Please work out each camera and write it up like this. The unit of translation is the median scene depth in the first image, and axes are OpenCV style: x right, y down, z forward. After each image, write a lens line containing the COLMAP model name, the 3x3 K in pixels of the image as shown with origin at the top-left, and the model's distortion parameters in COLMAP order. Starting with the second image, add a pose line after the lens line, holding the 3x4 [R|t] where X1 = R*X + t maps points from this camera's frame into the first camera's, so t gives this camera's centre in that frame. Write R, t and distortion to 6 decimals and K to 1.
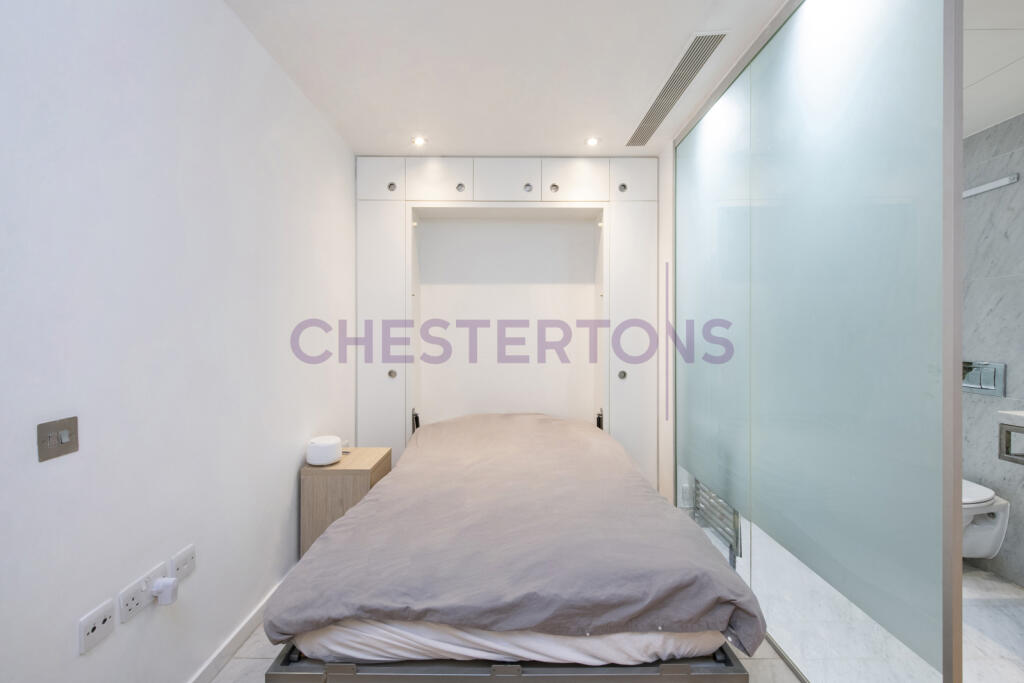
lens RADIAL K [[415.7, 0, 508.2], [0, 415.7, 334.9], [0, 0, 1]] dist [0.000073, 0.000133]
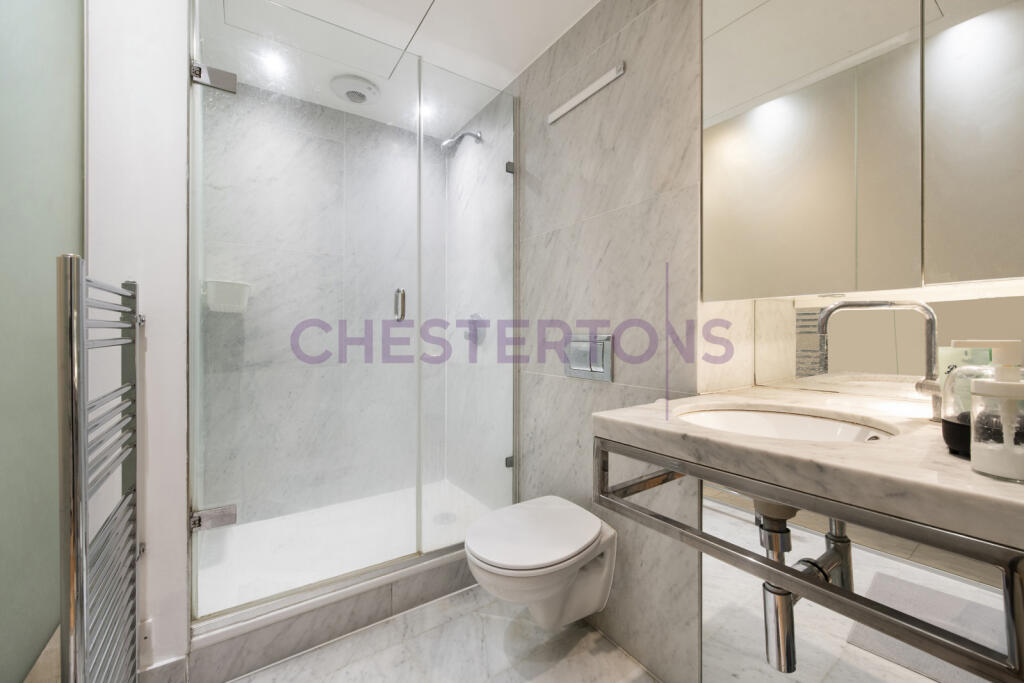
lens RADIAL K [[418.4, 0, 506.5], [0, 418.4, 336.8], [0, 0, 1]] dist [0.000843, -0.004857]
pose [[0.834820, -0.004322, 0.550506, 0.646486], [0.001905, 0.999986, 0.004963, 0.068098], [-0.550520, -0.003094, 0.834816, 0.501462]]
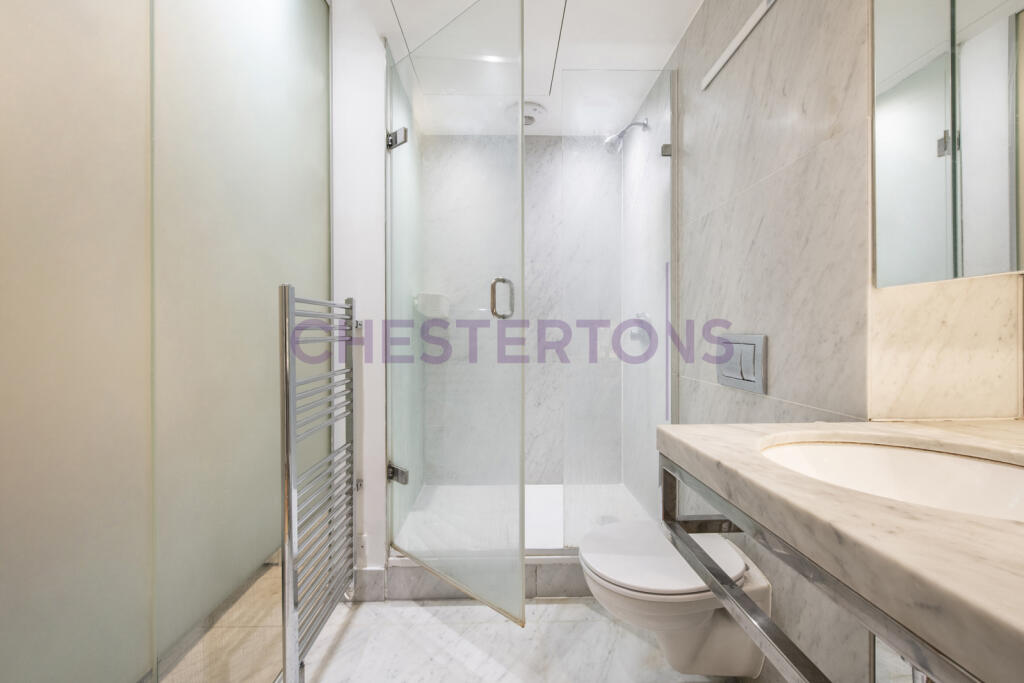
lens RADIAL K [[418.4, 0, 506.5], [0, 418.4, 336.8], [0, 0, 1]] dist [0.000843, -0.004857]
pose [[0.999961, 0.000024, -0.008859, 0.842664], [0.000011, 0.999992, 0.004005, 0.068758], [0.008859, -0.004005, 0.999953, 0.430446]]
